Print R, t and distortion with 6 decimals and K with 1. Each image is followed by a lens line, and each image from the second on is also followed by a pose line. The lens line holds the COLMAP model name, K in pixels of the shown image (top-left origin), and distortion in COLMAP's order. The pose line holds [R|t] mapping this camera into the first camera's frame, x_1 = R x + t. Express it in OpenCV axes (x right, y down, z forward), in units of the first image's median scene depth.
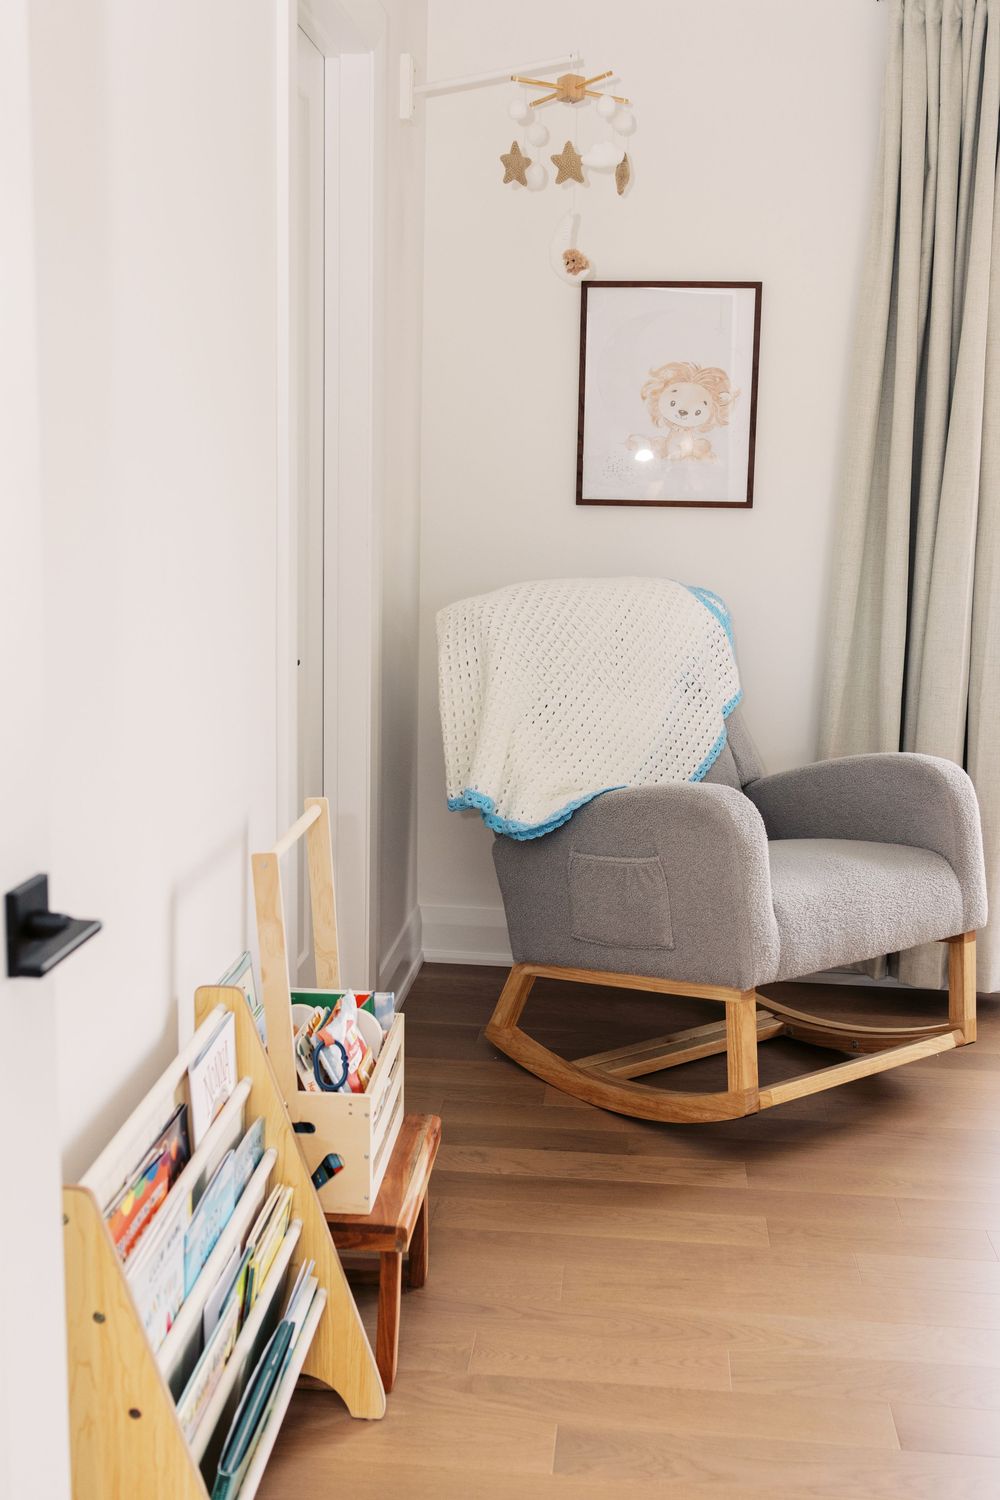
lens RADIAL K [[1712.3, 0, 495.2], [0, 1712.3, 756.8], [0, 0, 1]] dist [0.031336, 0.000000]
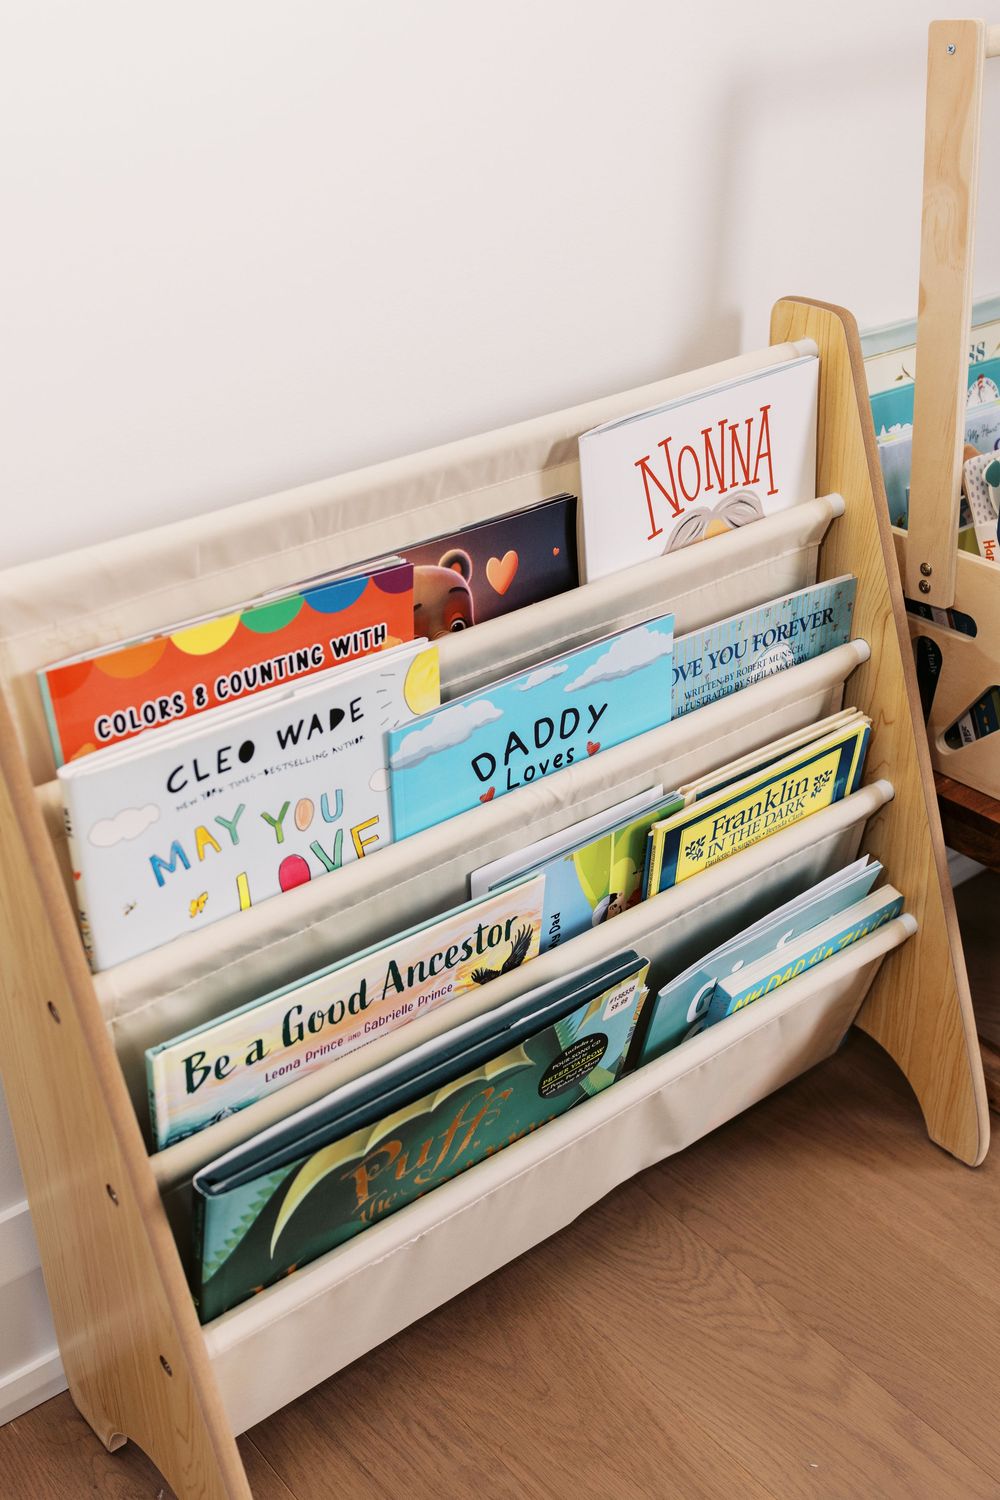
lens RADIAL K [[1712.3, 0, 504.8], [0, 1712.3, 755.3], [0, 0, 1]] dist [0.031336, 0.000000]
pose [[0.690792, 0.332197, -0.642224, 0.136713], [-0.096763, 0.922694, 0.373192, 0.074091], [0.716549, -0.195654, 0.669534, 0.548301]]
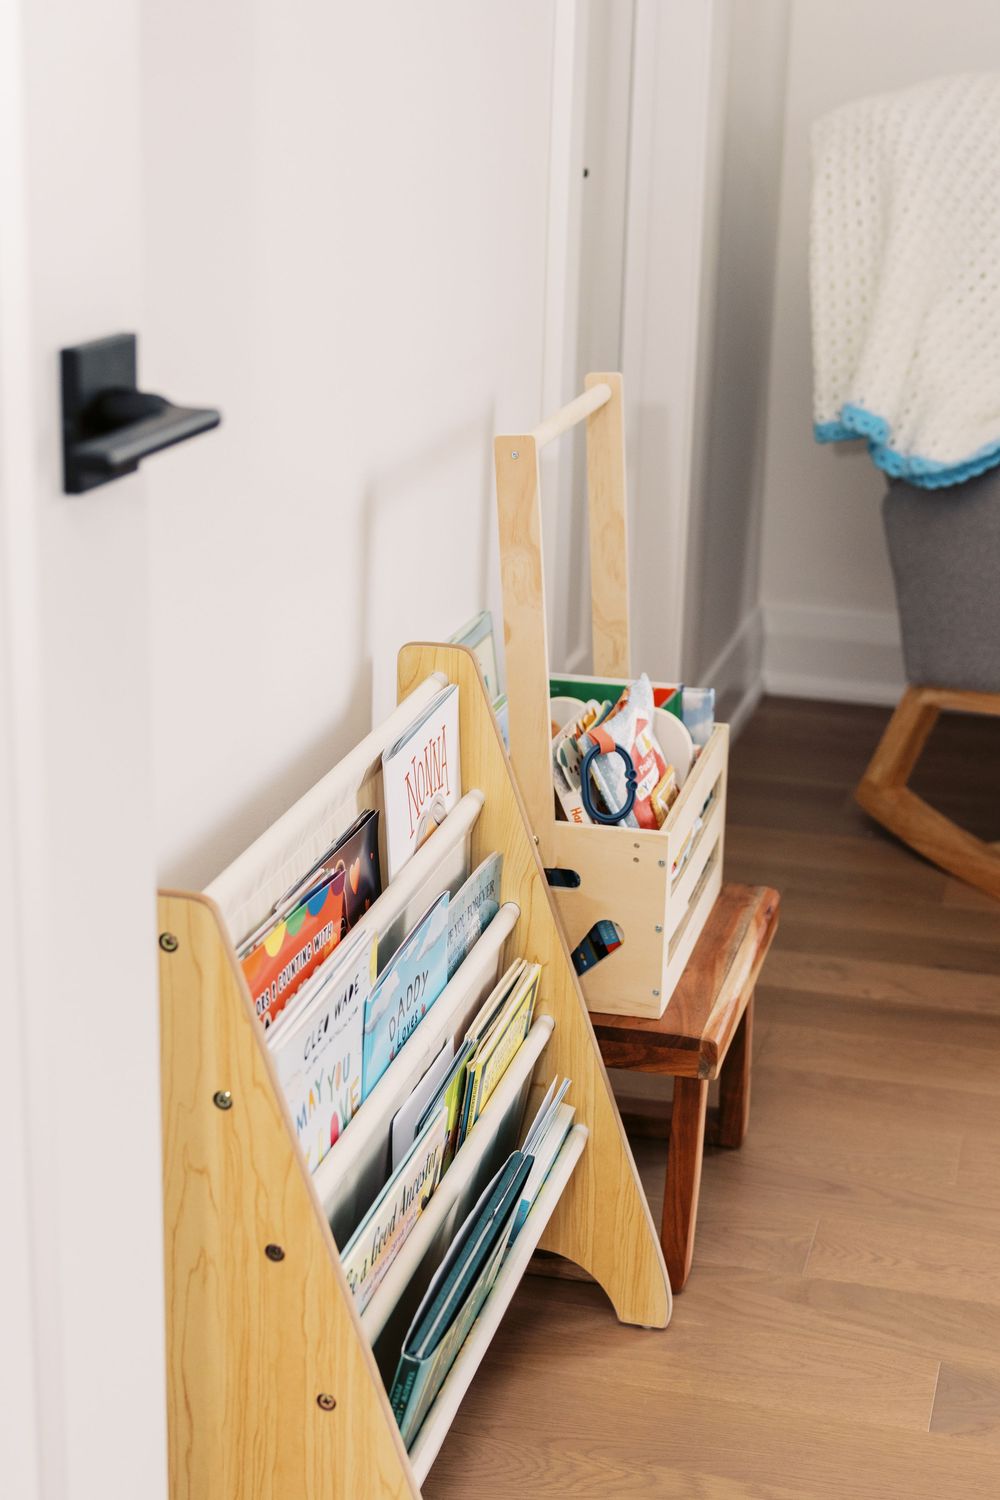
lens RADIAL K [[2520.0, 0, 496.1], [0, 2520.0, 739.5], [0, 0, 1]] dist [0.016161, 0.000000]
pose [[0.987554, 0.052818, -0.148144, -0.000103], [-0.036265, 0.993014, 0.112288, 0.060935], [0.153040, -0.105518, 0.982571, 0.083352]]
